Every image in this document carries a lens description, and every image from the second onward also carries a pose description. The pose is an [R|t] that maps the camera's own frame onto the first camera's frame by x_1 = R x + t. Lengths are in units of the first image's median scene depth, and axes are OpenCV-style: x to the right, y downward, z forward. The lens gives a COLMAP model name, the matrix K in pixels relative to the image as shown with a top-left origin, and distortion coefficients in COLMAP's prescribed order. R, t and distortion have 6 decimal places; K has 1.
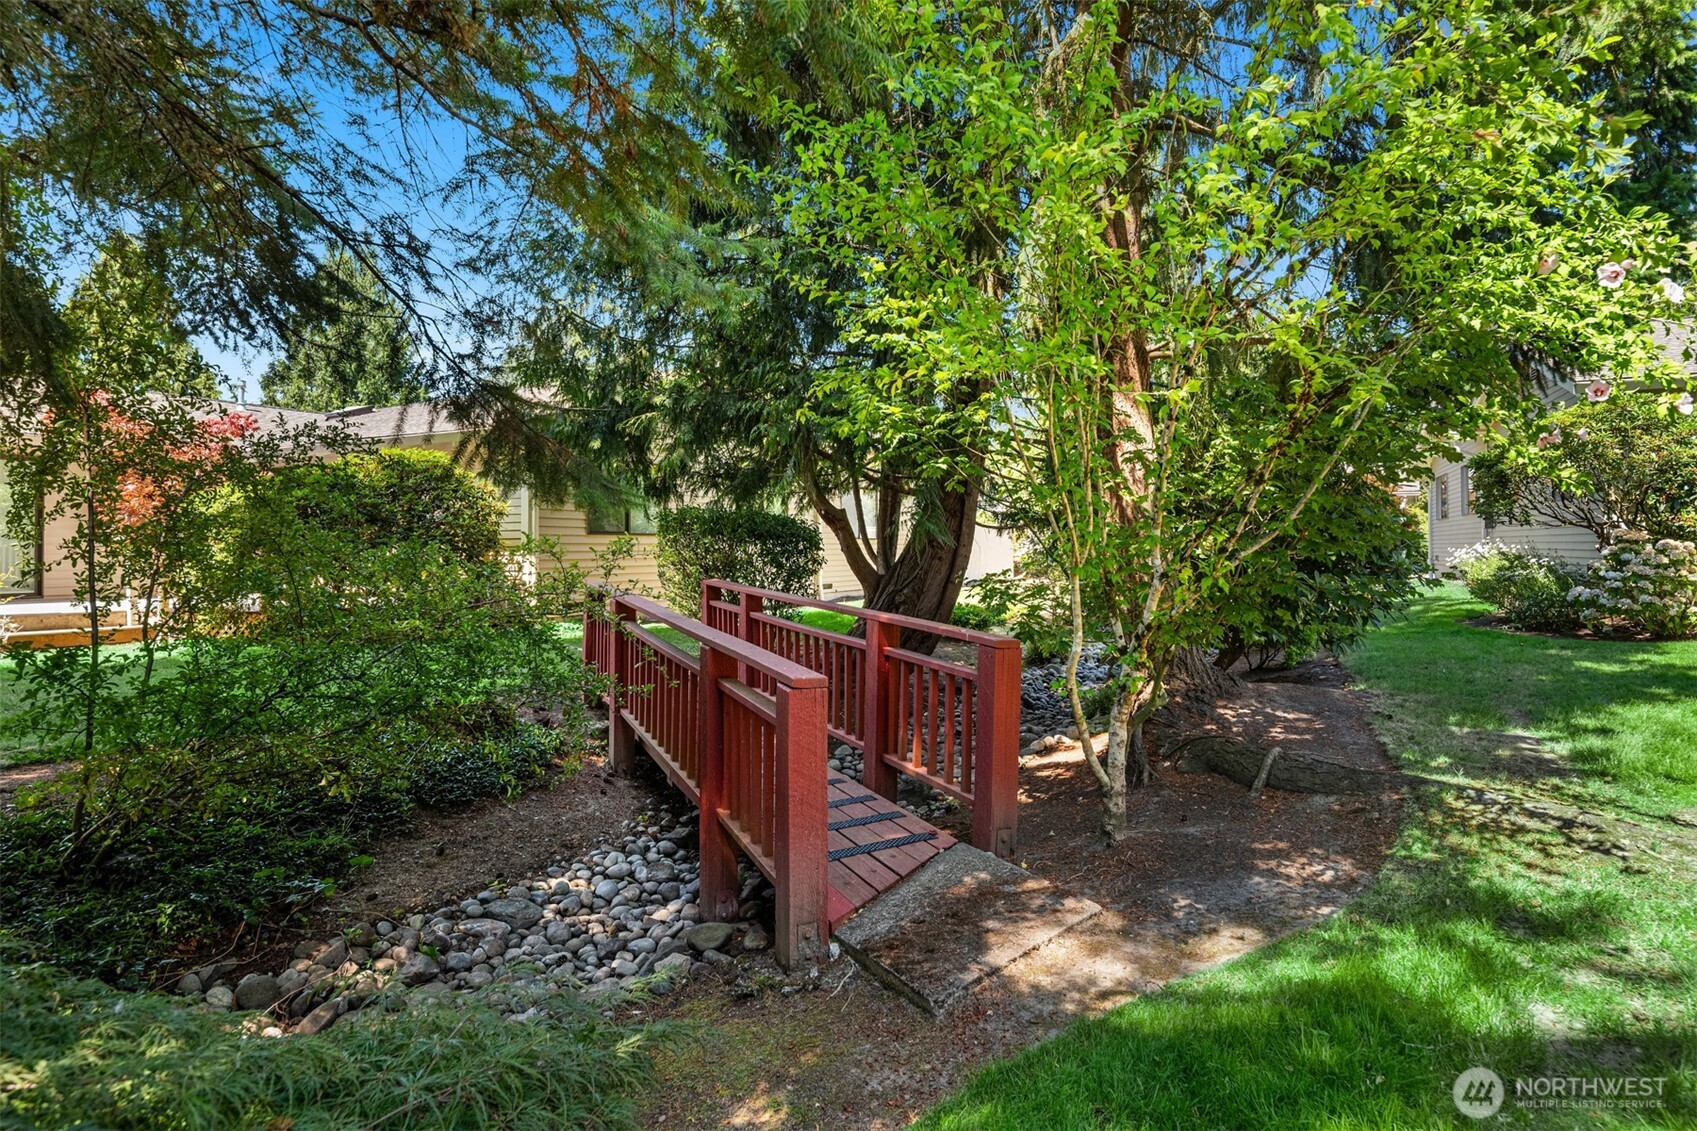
lens RADIAL K [[930.9, 0, 858.9], [0, 930.9, 542.5], [0, 0, 1]] dist [-0.001533, -0.008607]
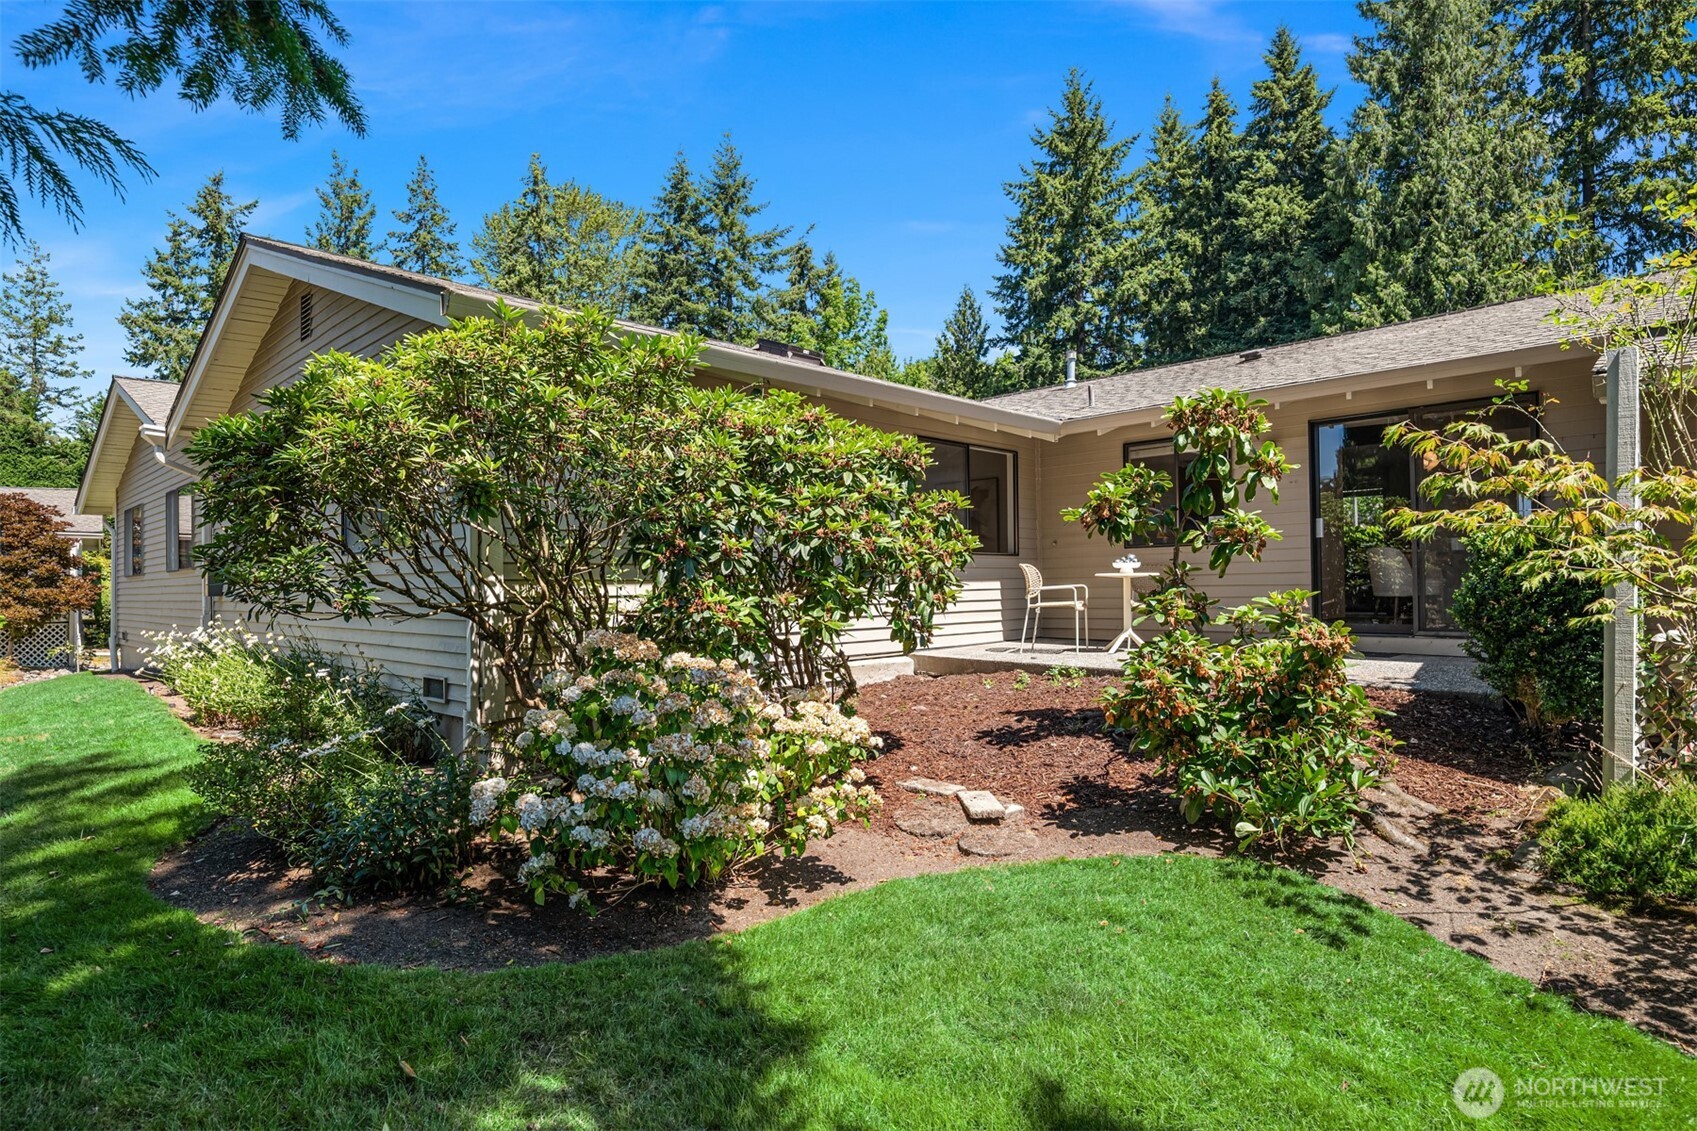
lens RADIAL K [[930.9, 0, 858.9], [0, 930.9, 542.5], [0, 0, 1]] dist [-0.001533, -0.008607]
pose [[0.343143, 0.045858, 0.938163, 0.384852], [0.006115, 0.998677, -0.051052, -0.024427], [-0.939263, 0.023255, 0.342409, 0.600560]]
